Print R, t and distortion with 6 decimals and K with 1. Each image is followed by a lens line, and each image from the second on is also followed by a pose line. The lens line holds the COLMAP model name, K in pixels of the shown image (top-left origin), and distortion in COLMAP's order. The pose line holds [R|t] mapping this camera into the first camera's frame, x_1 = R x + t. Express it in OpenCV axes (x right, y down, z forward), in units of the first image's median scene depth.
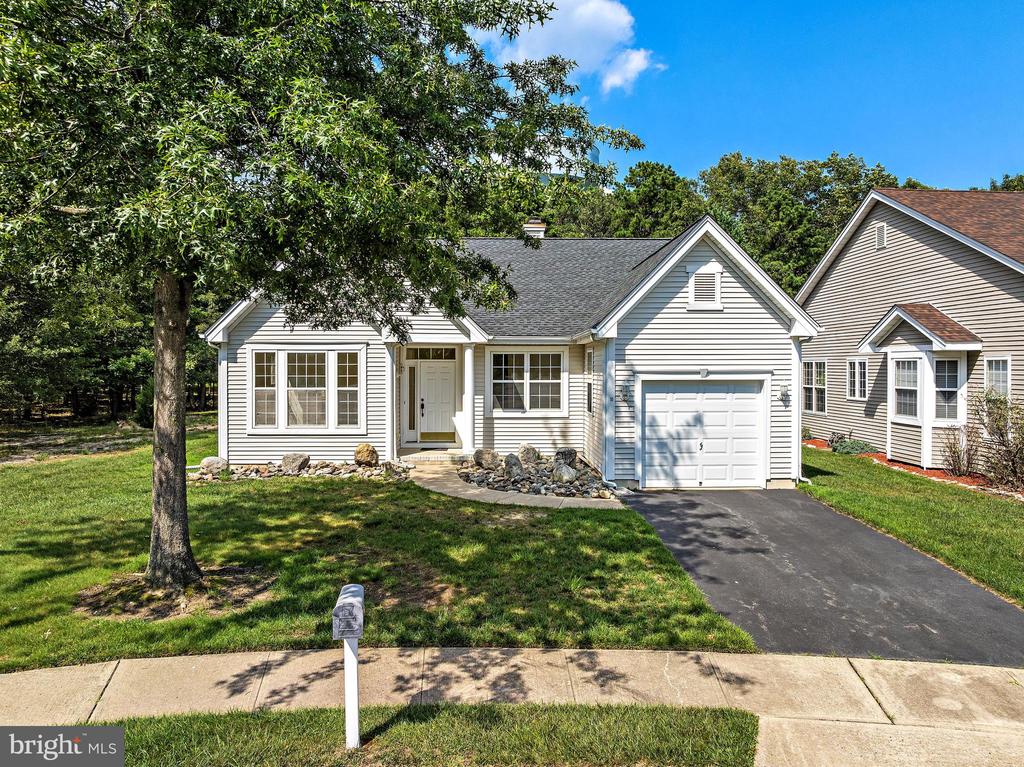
lens RADIAL K [[708.7, 0, 506.1], [0, 708.7, 377.5], [0, 0, 1]] dist [-0.031581, -0.000067]
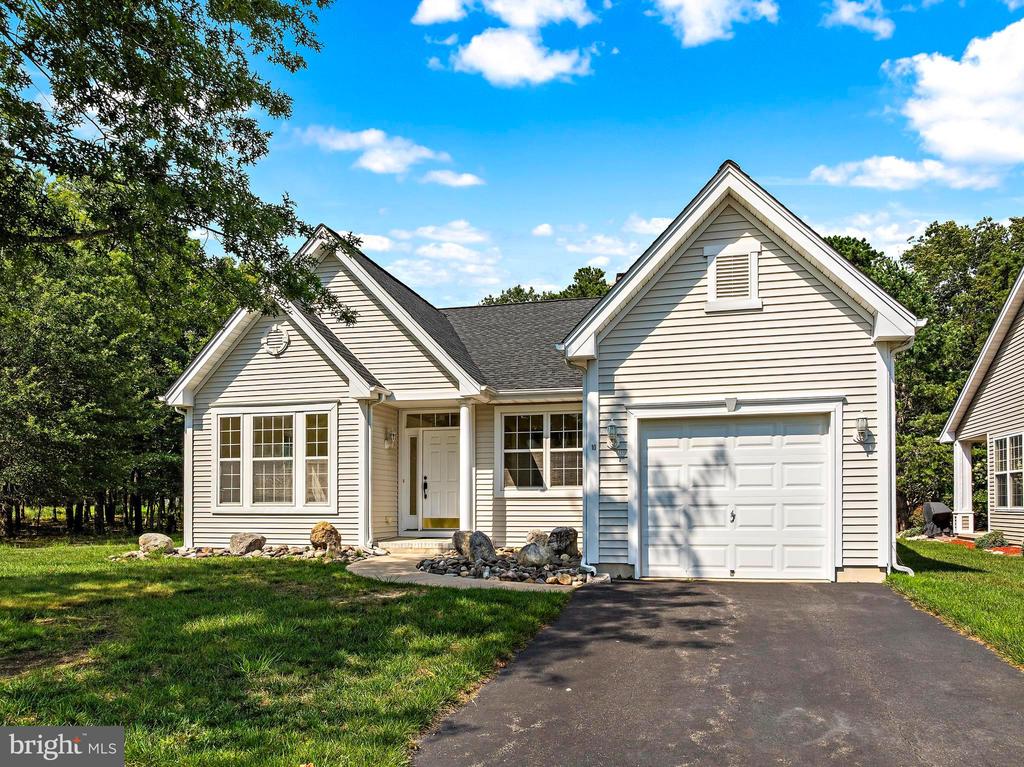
lens RADIAL K [[744.2, 0, 509.3], [0, 744.2, 507.5], [0, 0, 1]] dist [-0.046359, 0.003205]
pose [[0.960877, -0.001582, -0.276971, 0.269779], [-0.002578, 0.999889, -0.014654, 0.100543], [0.276964, 0.014795, 0.960767, 0.276039]]
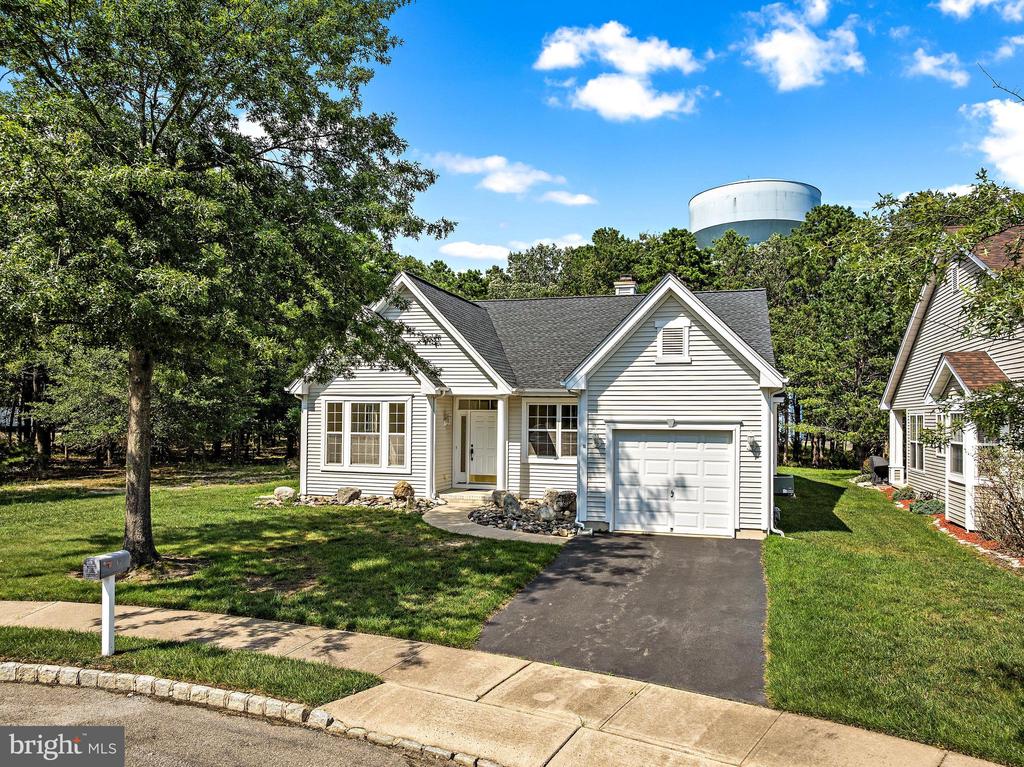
lens RADIAL K [[713.9, 0, 512.3], [0, 713.9, 406.1], [0, 0, 1]] dist [-0.036795, -0.004092]
pose [[0.949453, 0.003491, -0.313889, 0.384526], [-0.014564, 0.999351, -0.032938, 0.006807], [0.313571, 0.035844, 0.948888, -0.070896]]
